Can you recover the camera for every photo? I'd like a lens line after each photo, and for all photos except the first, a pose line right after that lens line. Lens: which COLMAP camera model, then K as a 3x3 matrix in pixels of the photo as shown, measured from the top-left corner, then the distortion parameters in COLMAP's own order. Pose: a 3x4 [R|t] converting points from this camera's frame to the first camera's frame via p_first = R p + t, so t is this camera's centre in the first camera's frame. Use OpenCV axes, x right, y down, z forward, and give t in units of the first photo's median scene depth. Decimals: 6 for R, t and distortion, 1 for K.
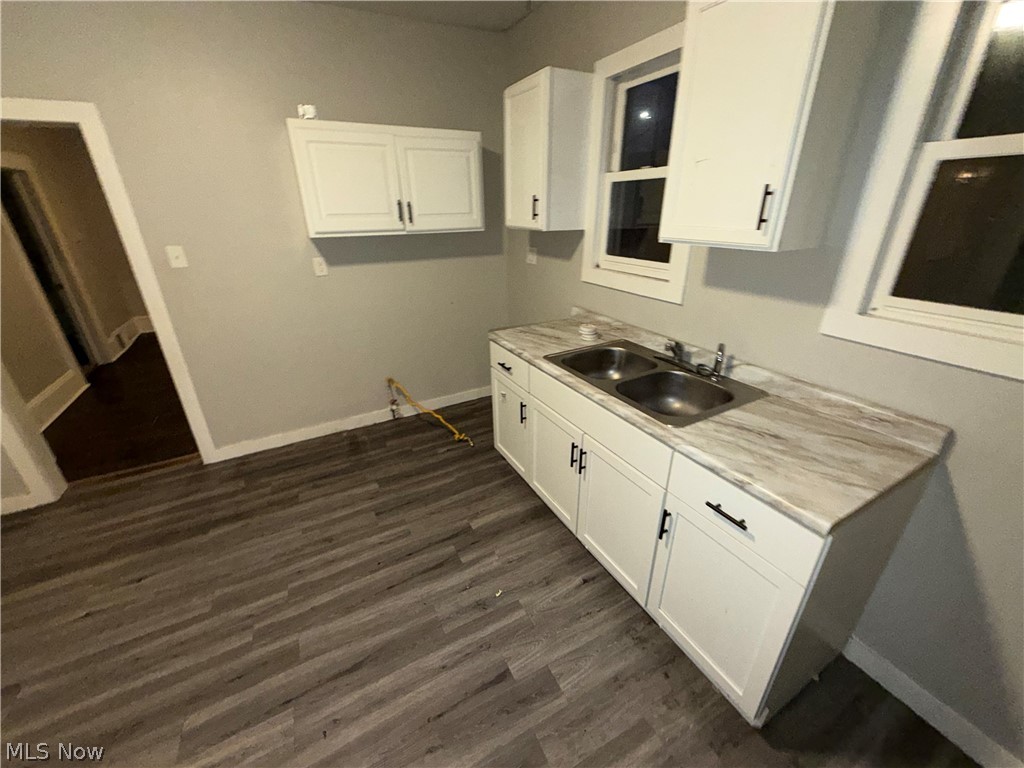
lens RADIAL K [[411.7, 0, 508.4], [0, 411.7, 385.4], [0, 0, 1]] dist [0.004284, 0.000036]
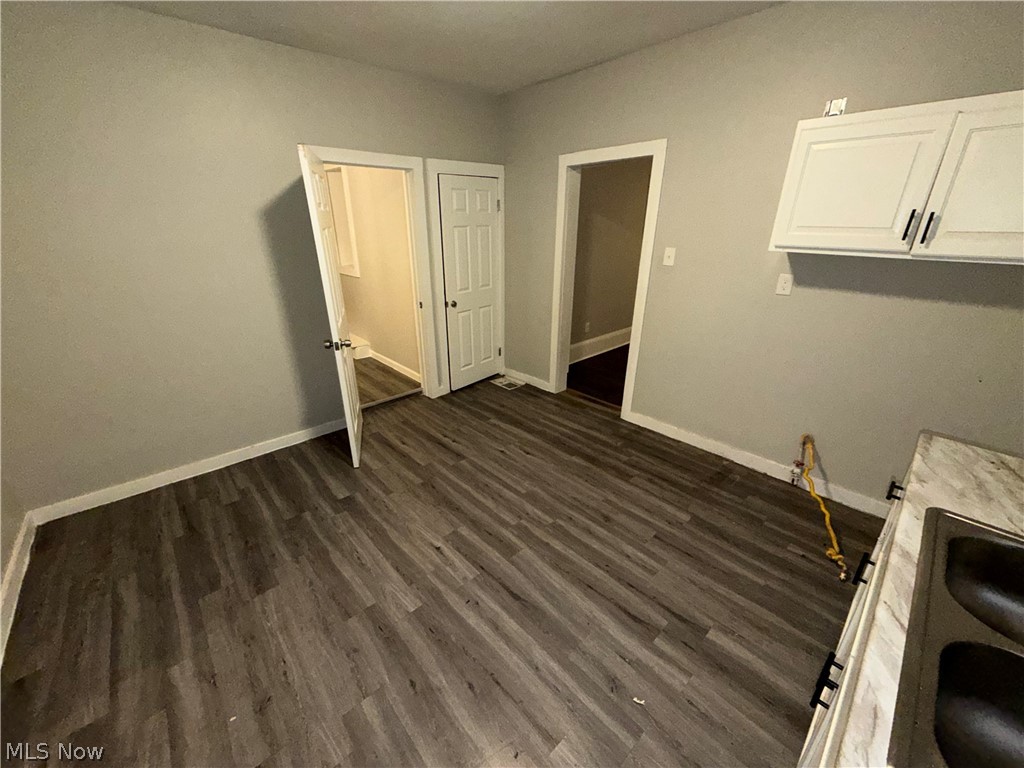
lens RADIAL K [[411.7, 0, 510.0], [0, 411.7, 384.5], [0, 0, 1]] dist [0.004284, 0.000036]
pose [[0.253975, 0.379340, -0.889718, 0.311772], [-0.395519, 0.880185, 0.262372, -0.114681], [0.882645, 0.285265, 0.373581, 0.245297]]
